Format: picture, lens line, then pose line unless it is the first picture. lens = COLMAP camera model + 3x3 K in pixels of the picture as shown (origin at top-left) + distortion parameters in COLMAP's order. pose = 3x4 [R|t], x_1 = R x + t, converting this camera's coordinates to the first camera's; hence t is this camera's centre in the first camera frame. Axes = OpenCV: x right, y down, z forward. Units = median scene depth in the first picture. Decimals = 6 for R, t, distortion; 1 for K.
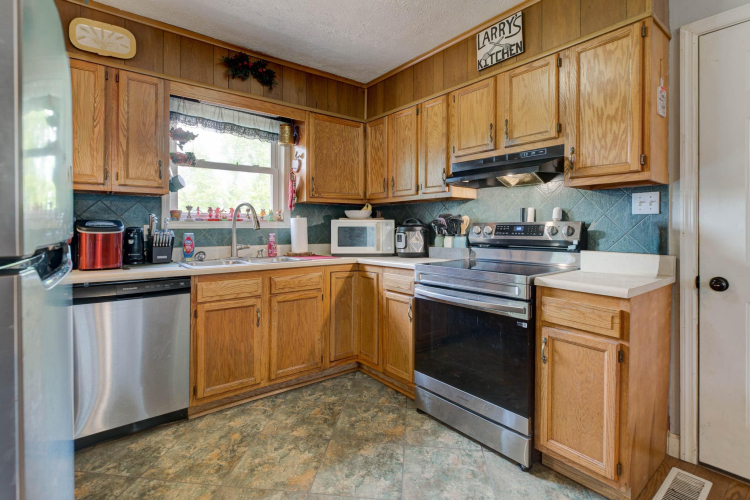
lens RADIAL K [[356.9, 0, 375.2], [0, 356.9, 226.6], [0, 0, 1]] dist [-0.000082, 0.000938]
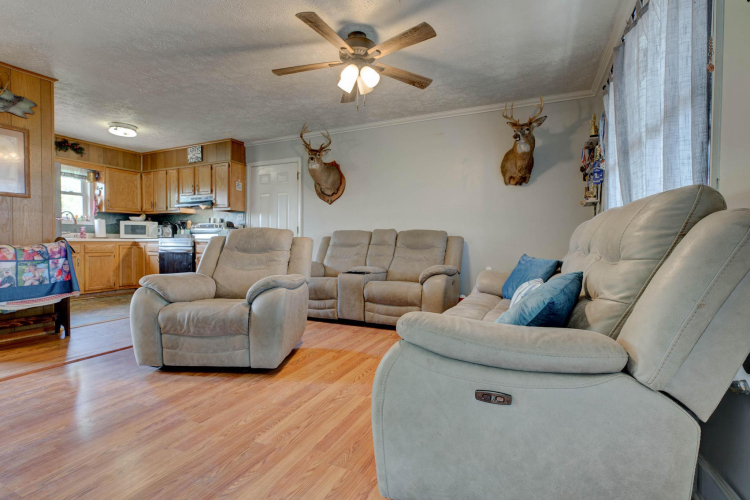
lens RADIAL K [[356.9, 0, 387.3], [0, 356.9, 245.2], [0, 0, 1]] dist [-0.000082, 0.000938]
pose [[0.889605, -0.007024, 0.456677, 0.384644], [-0.002552, 0.999790, 0.020348, 0.092831], [-0.456724, -0.019267, 0.889400, -1.917253]]
